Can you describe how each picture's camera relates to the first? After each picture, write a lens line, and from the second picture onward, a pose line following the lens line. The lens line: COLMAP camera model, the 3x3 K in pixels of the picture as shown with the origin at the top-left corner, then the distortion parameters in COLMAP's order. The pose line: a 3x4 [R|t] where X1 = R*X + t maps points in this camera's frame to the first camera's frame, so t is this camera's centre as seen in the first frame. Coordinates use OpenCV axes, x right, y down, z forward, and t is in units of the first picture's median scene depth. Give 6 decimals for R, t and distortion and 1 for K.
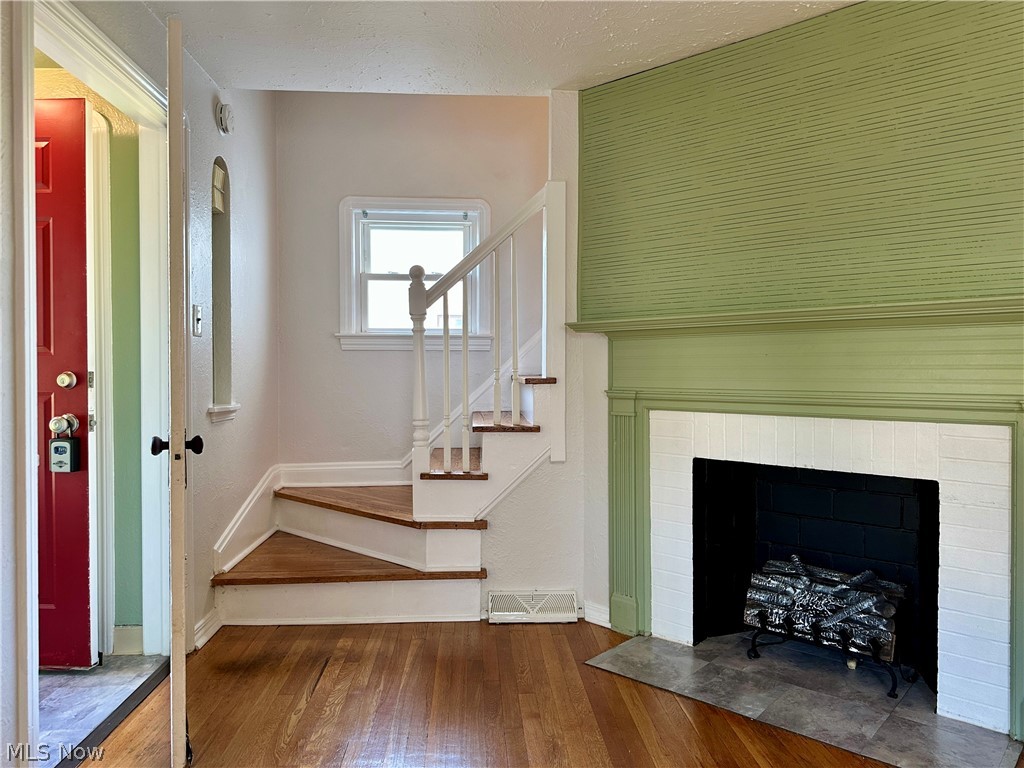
lens RADIAL K [[711.6, 0, 490.1], [0, 711.6, 379.1], [0, 0, 1]] dist [0.111373, -0.140877]
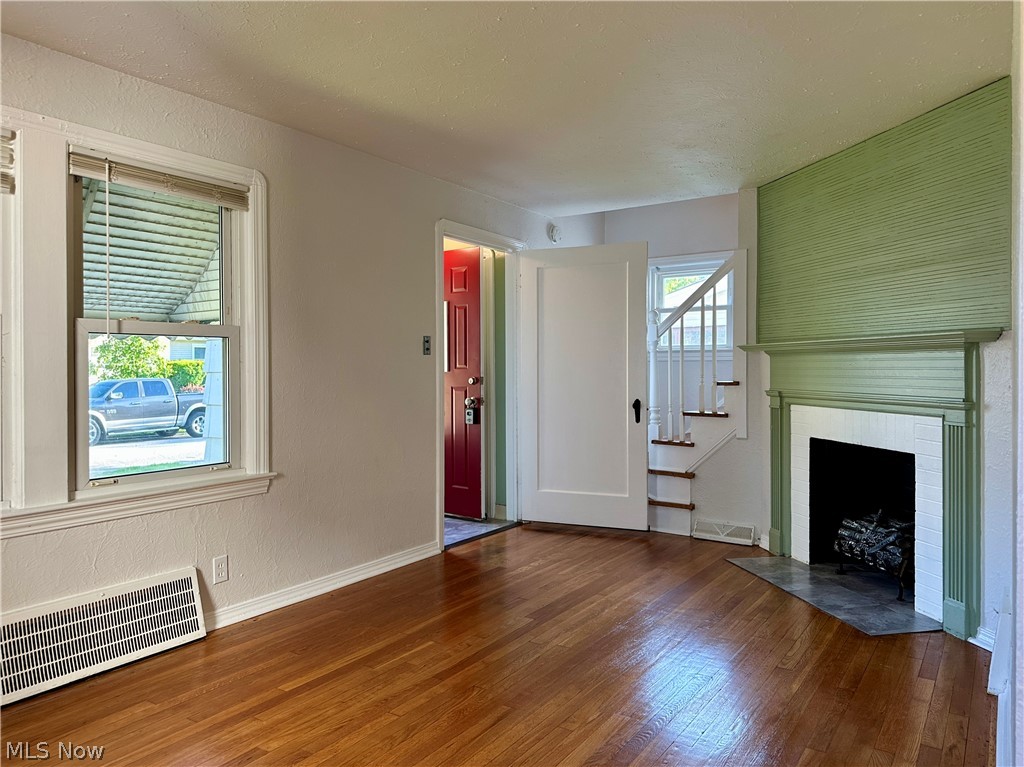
lens RADIAL K [[711.6, 0, 490.1], [0, 711.6, 378.6], [0, 0, 1]] dist [0.111373, -0.140877]
pose [[0.799884, 0.007390, -0.600109, 0.623326], [-0.005593, 0.999973, 0.004859, -0.013335], [0.600128, -0.000530, 0.799904, -0.554028]]
